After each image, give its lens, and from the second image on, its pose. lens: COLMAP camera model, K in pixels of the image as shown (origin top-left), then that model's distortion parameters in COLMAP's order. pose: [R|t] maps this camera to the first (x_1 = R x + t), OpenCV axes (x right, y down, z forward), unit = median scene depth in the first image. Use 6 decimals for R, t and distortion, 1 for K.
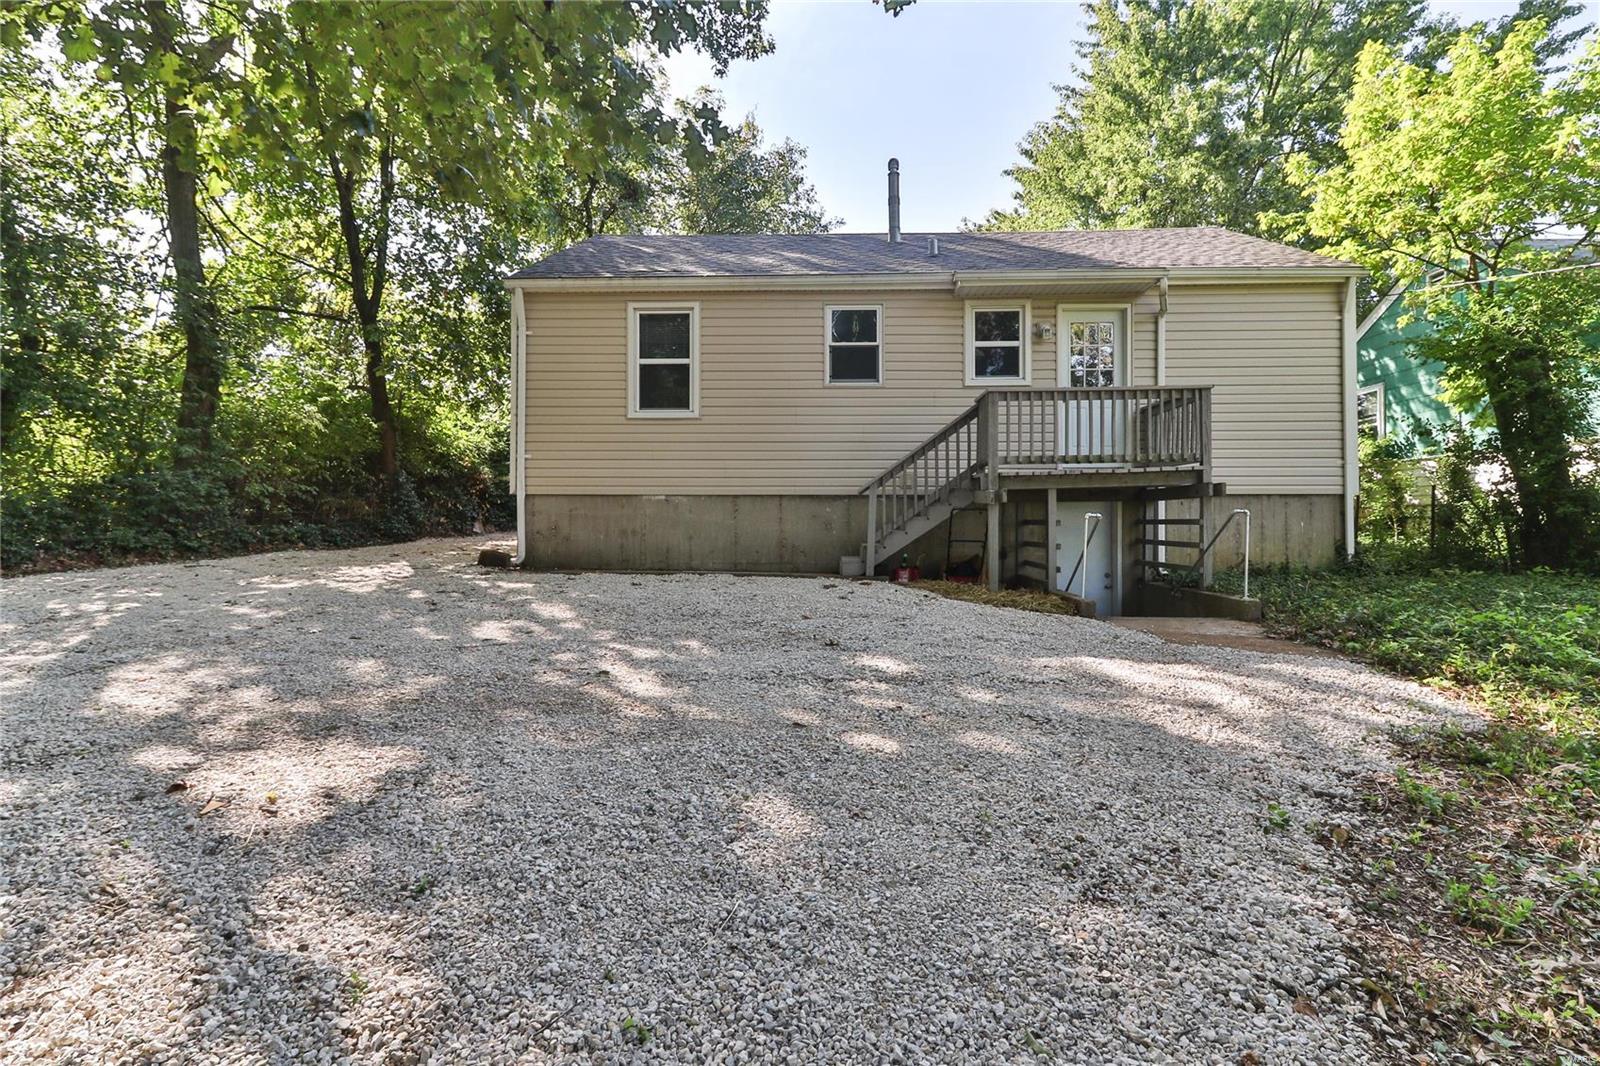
lens RADIAL K [[831.5, 0, 815.7], [0, 831.5, 529.7], [0, 0, 1]] dist [0.024645, -0.013225]
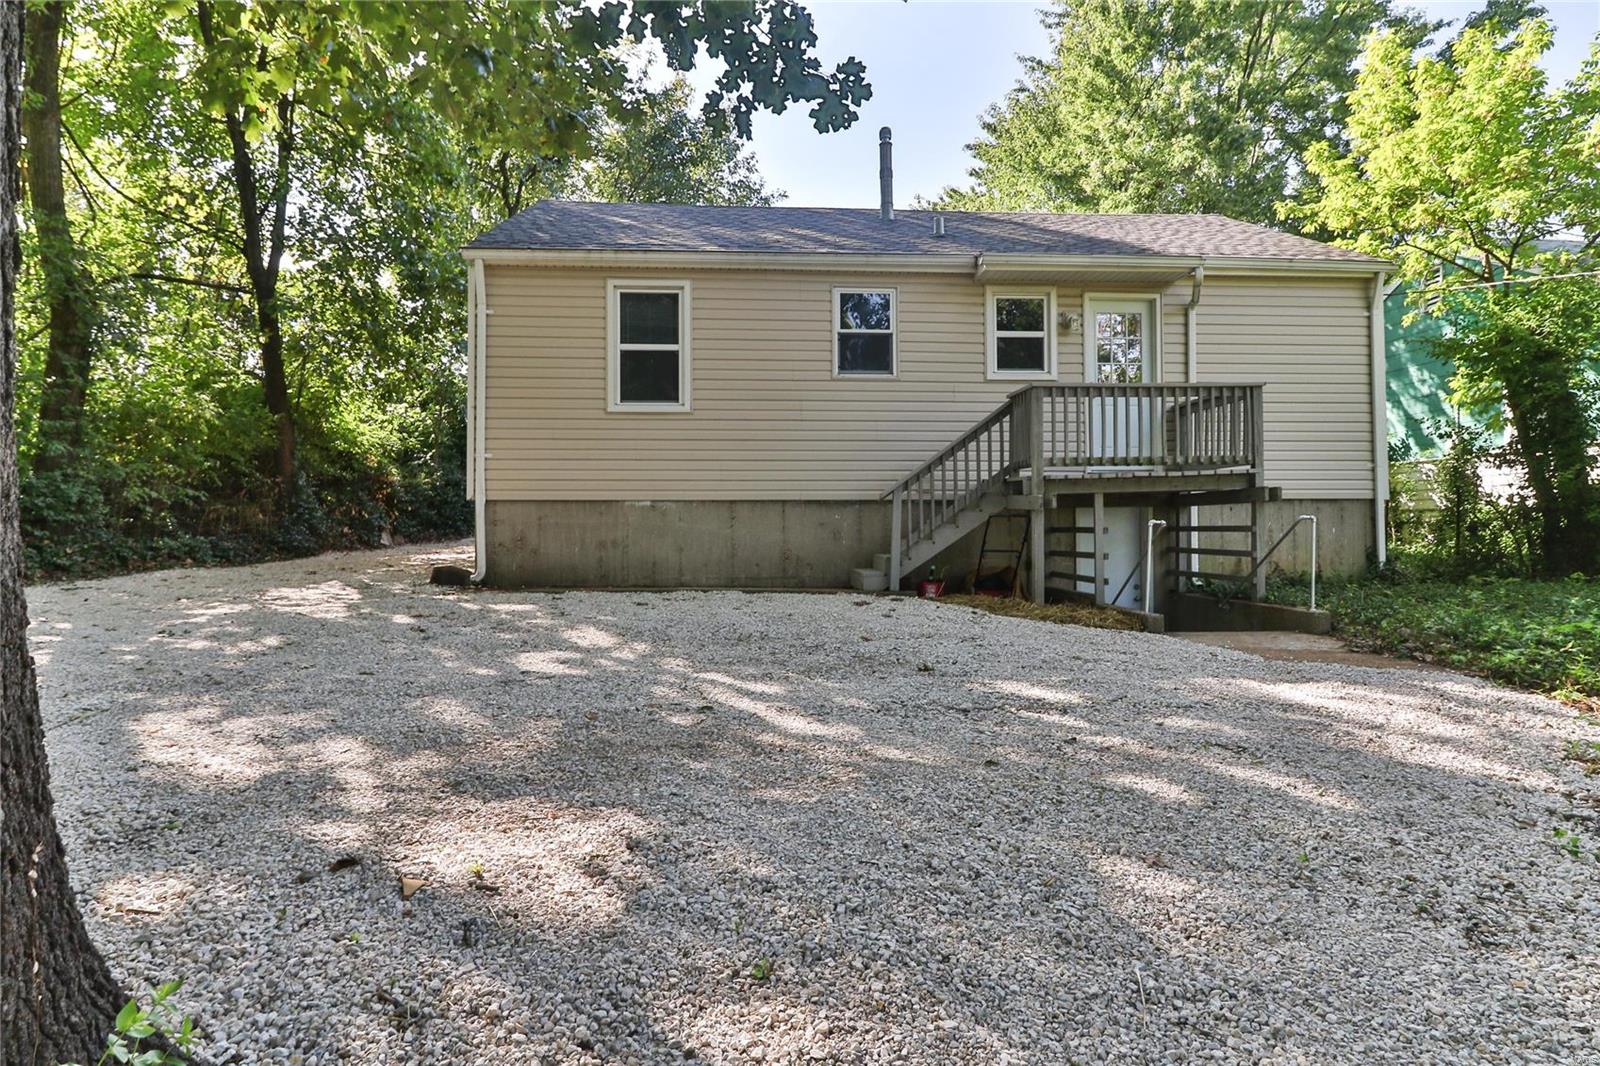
lens RADIAL K [[930.5, 0, 817.3], [0, 930.5, 531.3], [0, 0, 1]] dist [0.011873, -0.013055]
pose [[0.993872, -0.005244, 0.110408, -0.116446], [0.006047, 0.999958, -0.006937, -0.001913], [-0.110367, 0.007562, 0.993862, 0.014075]]
